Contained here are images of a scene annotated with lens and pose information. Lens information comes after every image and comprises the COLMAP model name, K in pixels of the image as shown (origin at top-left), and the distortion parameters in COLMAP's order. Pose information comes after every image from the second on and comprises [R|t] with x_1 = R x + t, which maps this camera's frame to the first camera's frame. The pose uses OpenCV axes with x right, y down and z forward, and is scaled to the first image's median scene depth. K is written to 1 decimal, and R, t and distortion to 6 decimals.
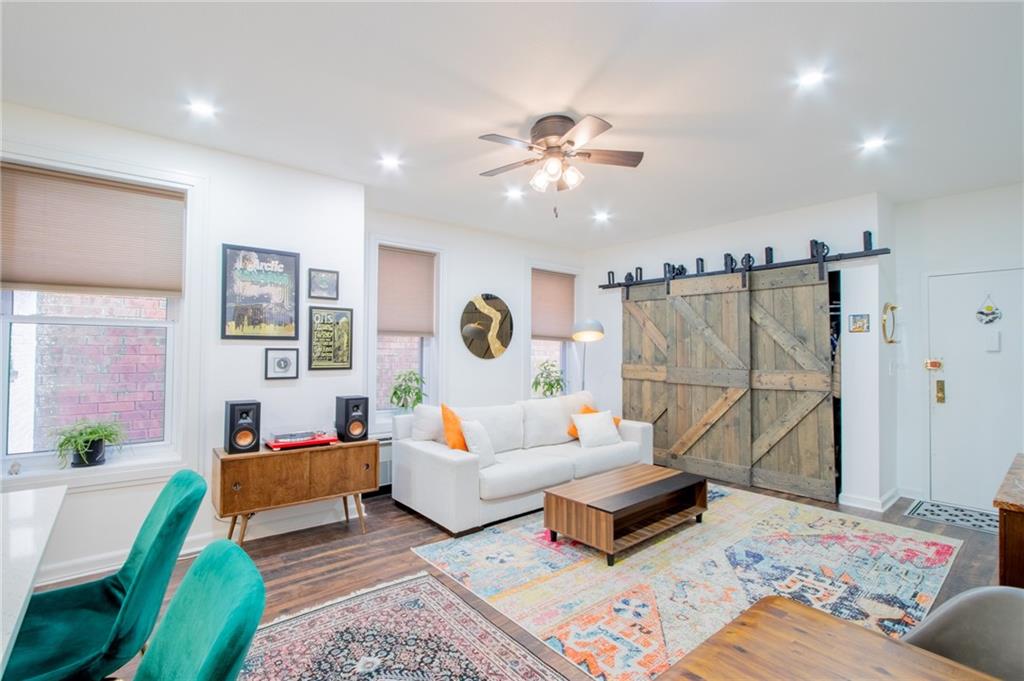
lens RADIAL K [[471.6, 0, 514.5], [0, 471.6, 336.7], [0, 0, 1]] dist [-0.012718, 0.001019]
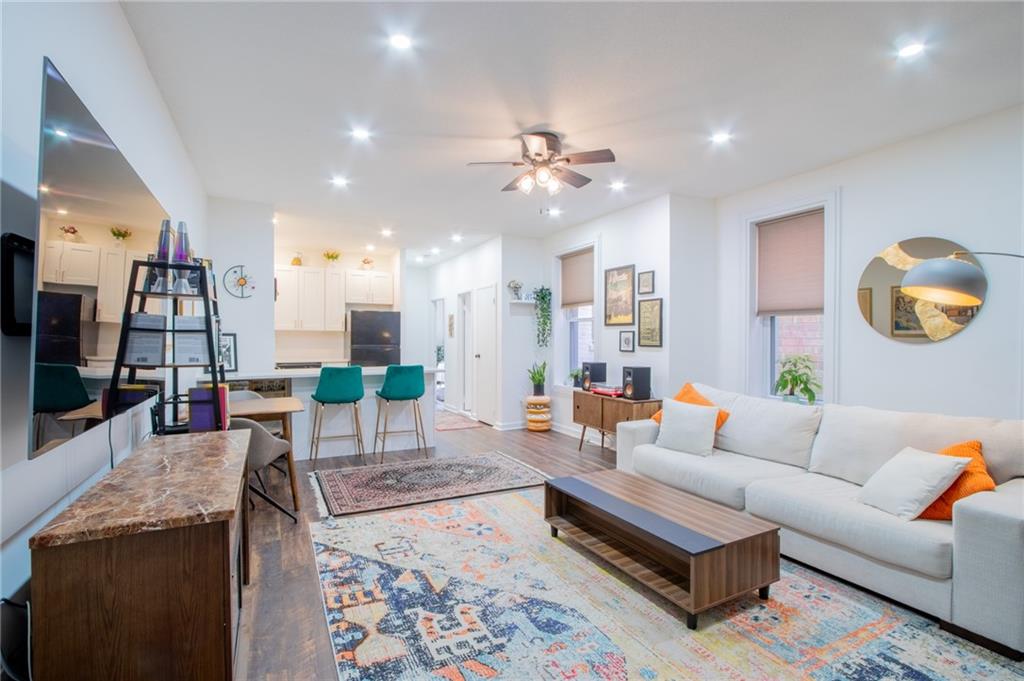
lens RADIAL K [[471.6, 0, 510.1], [0, 471.6, 340.0], [0, 0, 1]] dist [-0.012718, 0.001019]
pose [[-0.223674, -0.000063, -0.974664, 1.023598], [0.023906, 0.999699, -0.005551, 0.051704], [0.974371, -0.024542, -0.223605, 0.956847]]
